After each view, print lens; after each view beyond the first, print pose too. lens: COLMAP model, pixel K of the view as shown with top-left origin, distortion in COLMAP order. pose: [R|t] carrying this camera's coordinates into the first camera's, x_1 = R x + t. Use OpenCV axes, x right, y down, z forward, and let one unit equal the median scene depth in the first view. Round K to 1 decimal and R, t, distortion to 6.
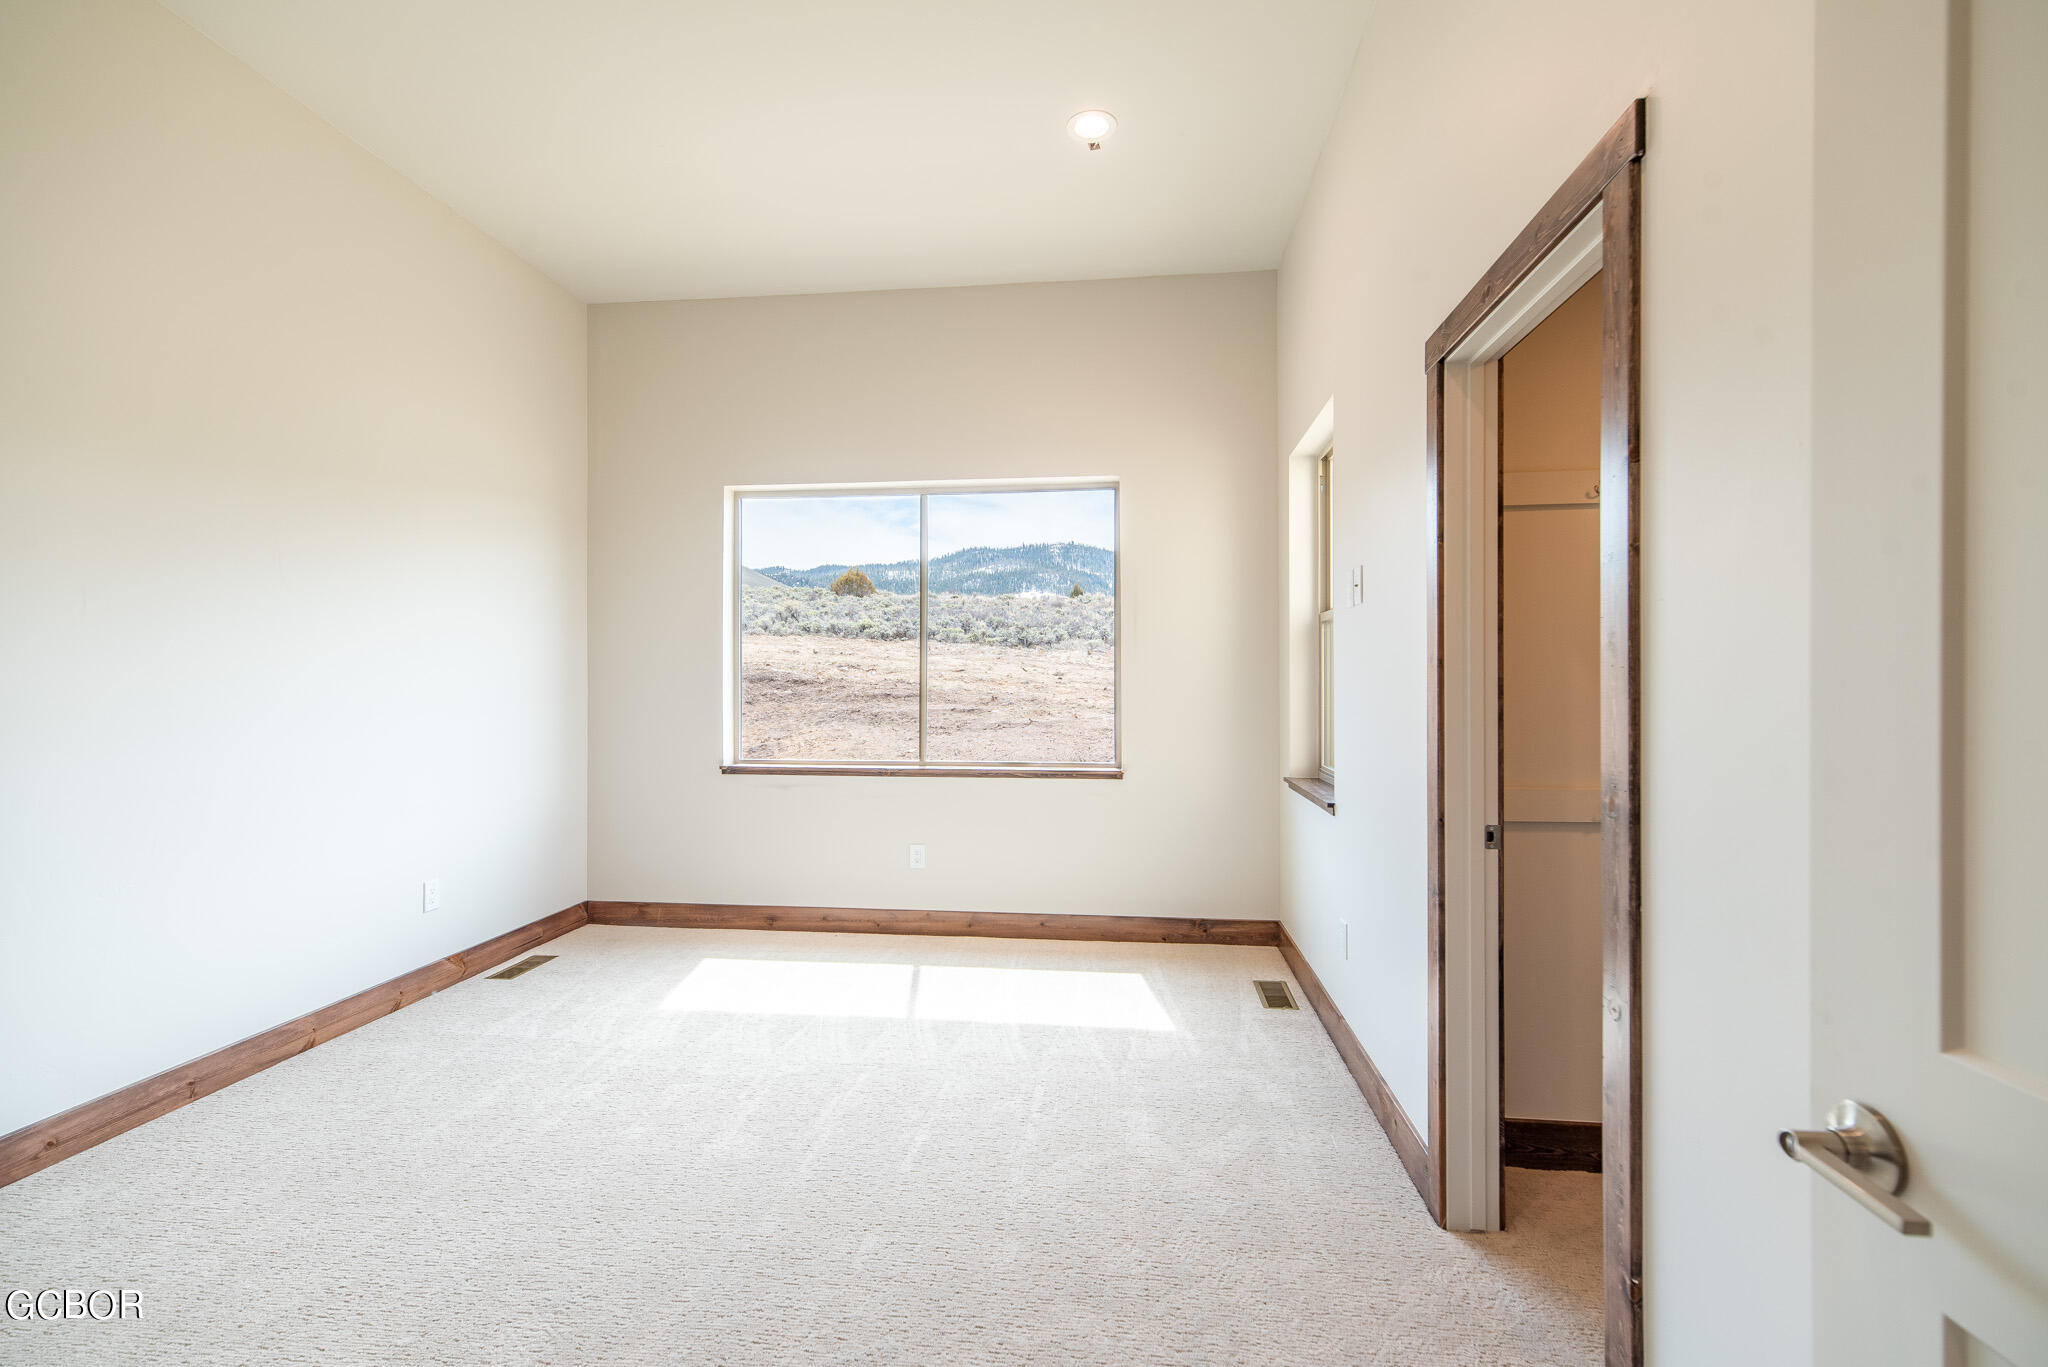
lens RADIAL K [[883.5, 0, 1024.0], [0, 883.5, 683.5], [0, 0, 1]] dist [0.008103, 0.000979]
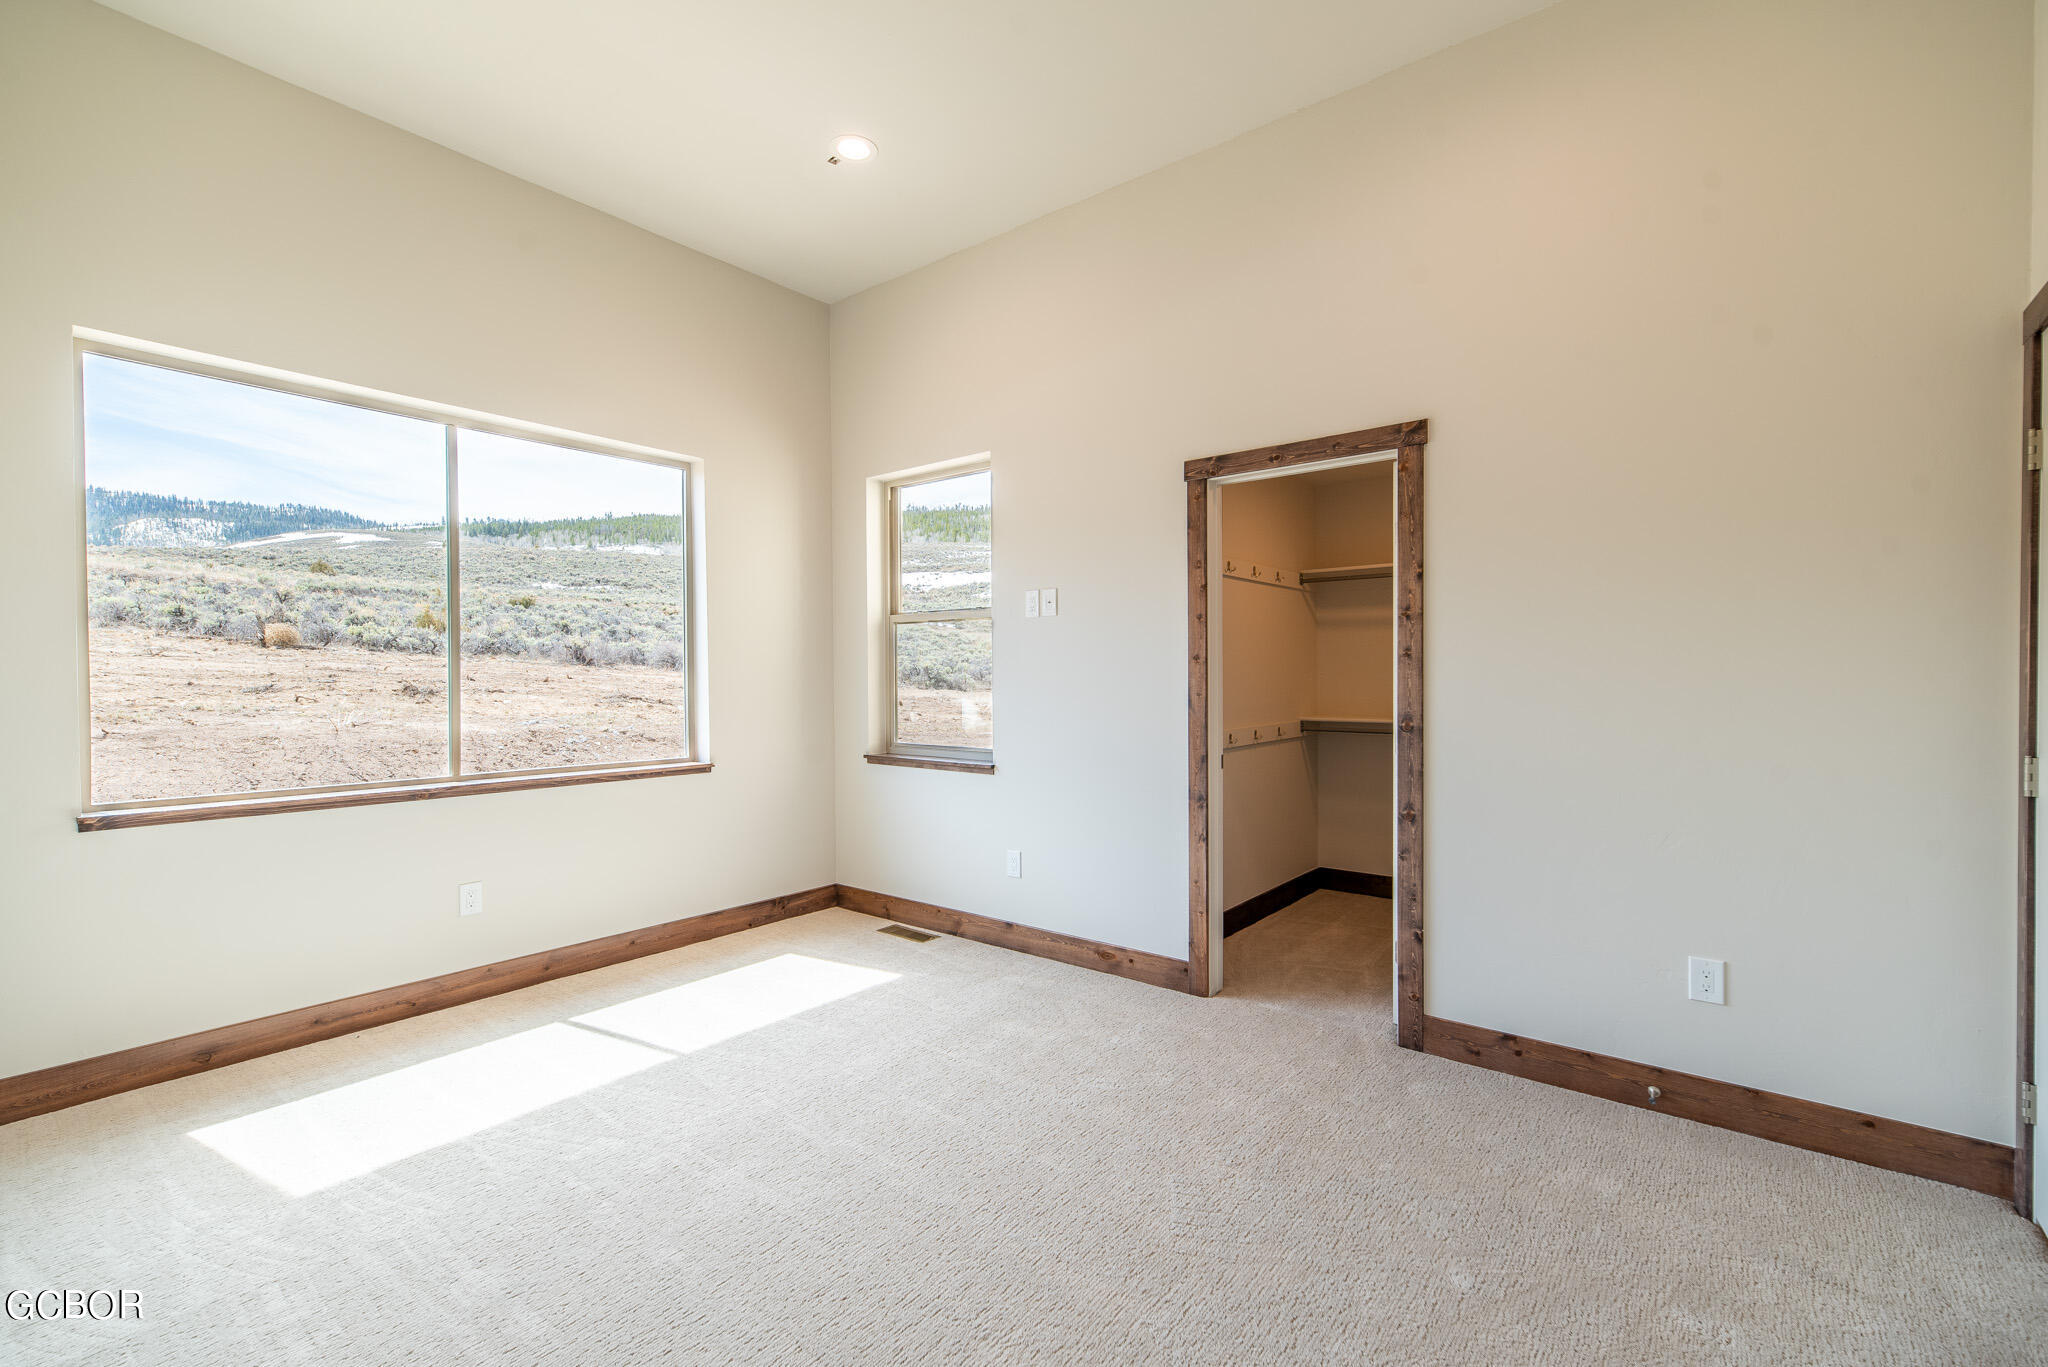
lens RADIAL K [[883.5, 0, 1024.0], [0, 883.5, 683.5], [0, 0, 1]] dist [0.008103, 0.000979]
pose [[0.535973, -0.008063, 0.844196, -0.533153], [-0.000350, 0.999952, 0.009773, 0.000766], [-0.844235, -0.005533, 0.535945, 0.189928]]
